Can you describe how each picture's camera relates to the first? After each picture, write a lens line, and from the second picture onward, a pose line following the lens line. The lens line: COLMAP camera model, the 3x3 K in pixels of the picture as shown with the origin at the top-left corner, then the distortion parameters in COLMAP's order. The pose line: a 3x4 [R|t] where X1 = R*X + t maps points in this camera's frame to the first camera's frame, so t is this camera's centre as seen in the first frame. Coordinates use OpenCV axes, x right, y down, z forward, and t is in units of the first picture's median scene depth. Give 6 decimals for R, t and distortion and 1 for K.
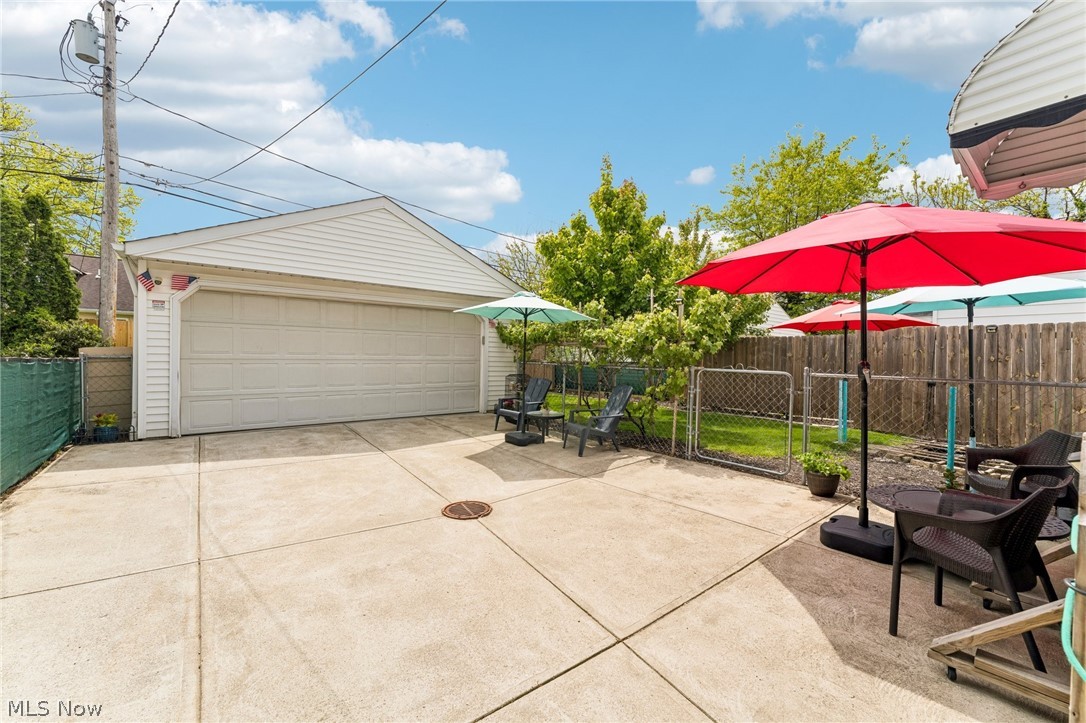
lens RADIAL K [[436.6, 0, 544.8], [0, 436.6, 362.5], [0, 0, 1]] dist [-0.002562, -0.000456]
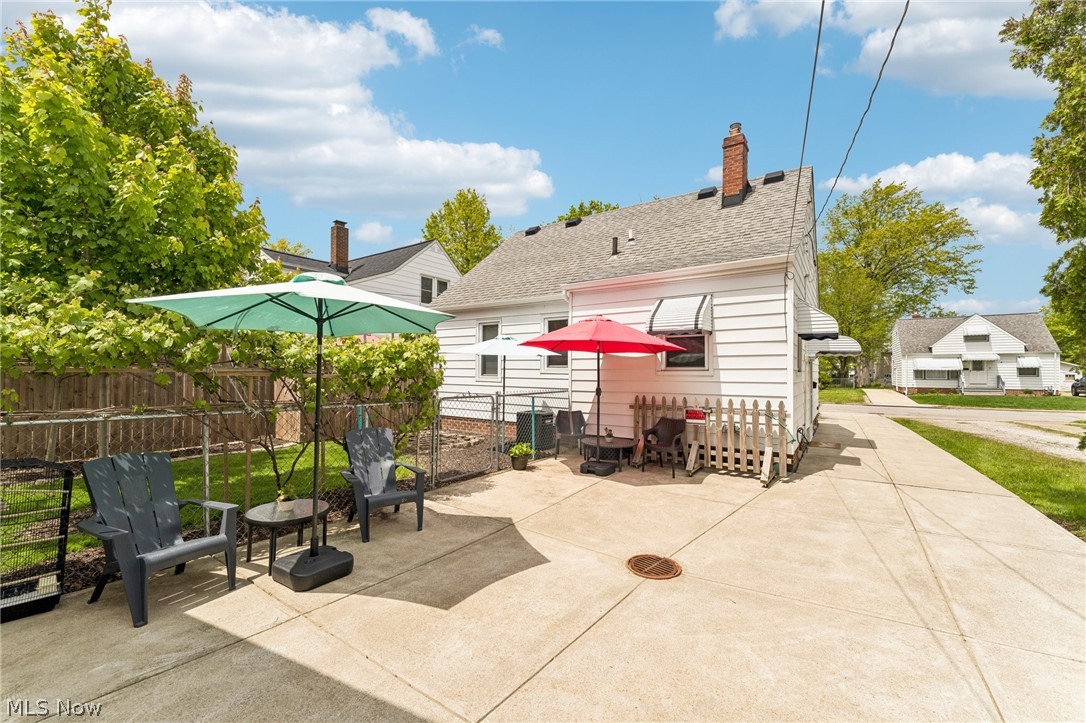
lens RADIAL K [[436.6, 0, 543.9], [0, 436.6, 363.7], [0, 0, 1]] dist [-0.002562, -0.000456]
pose [[-0.292267, -0.002755, 0.956333, -1.147341], [-0.001010, 0.999996, 0.002572, -0.110035], [-0.956336, -0.000214, -0.292269, 1.722631]]
